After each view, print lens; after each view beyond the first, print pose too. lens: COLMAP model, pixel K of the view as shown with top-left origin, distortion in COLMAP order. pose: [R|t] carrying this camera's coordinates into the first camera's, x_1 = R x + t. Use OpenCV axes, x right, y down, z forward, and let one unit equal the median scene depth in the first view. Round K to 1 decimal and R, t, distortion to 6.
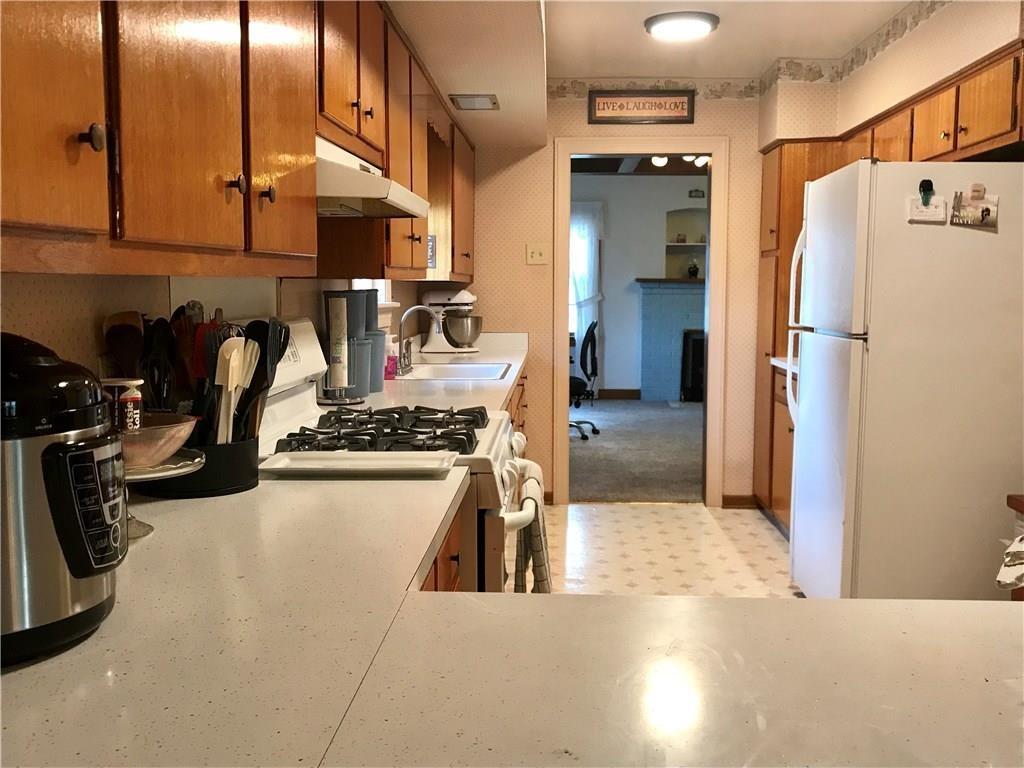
lens RADIAL K [[989.3, 0, 509.0], [0, 989.3, 384.2], [0, 0, 1]] dist [0.001992, 0.000000]
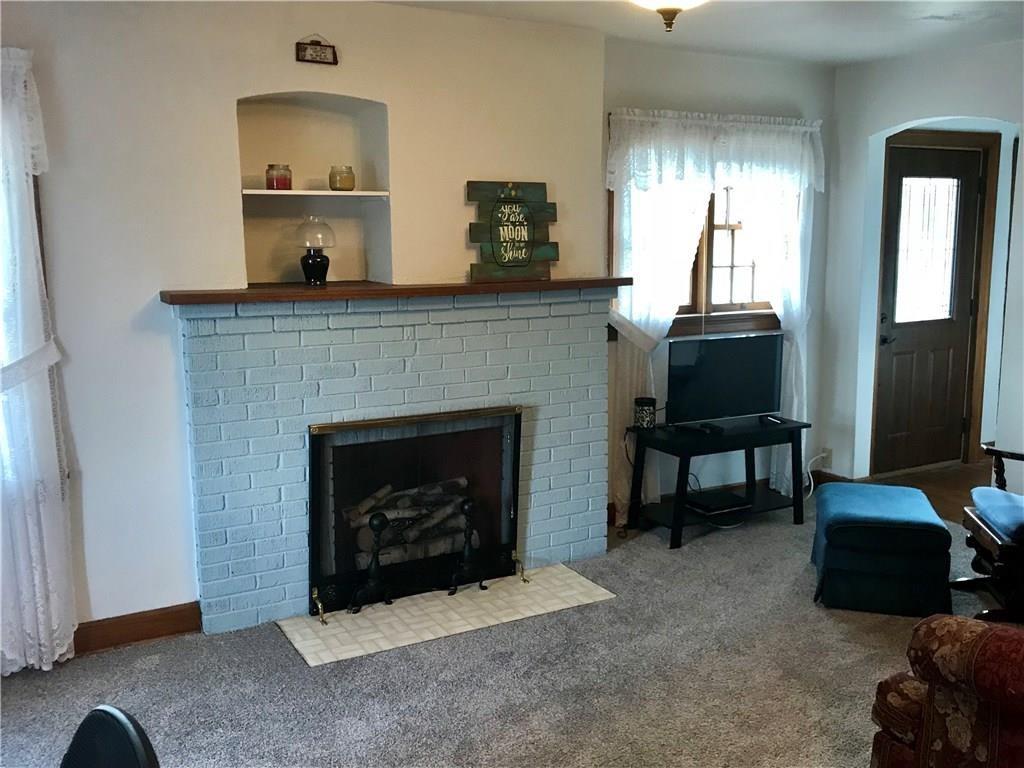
lens RADIAL K [[989.3, 0, 510.3], [0, 989.3, 381.7], [0, 0, 1]] dist [0.001992, 0.000000]
pose [[0.871673, -0.085016, 0.482657, 0.065054], [0.053481, 0.995458, 0.078755, -0.096340], [-0.487161, -0.042836, 0.872261, 0.640429]]
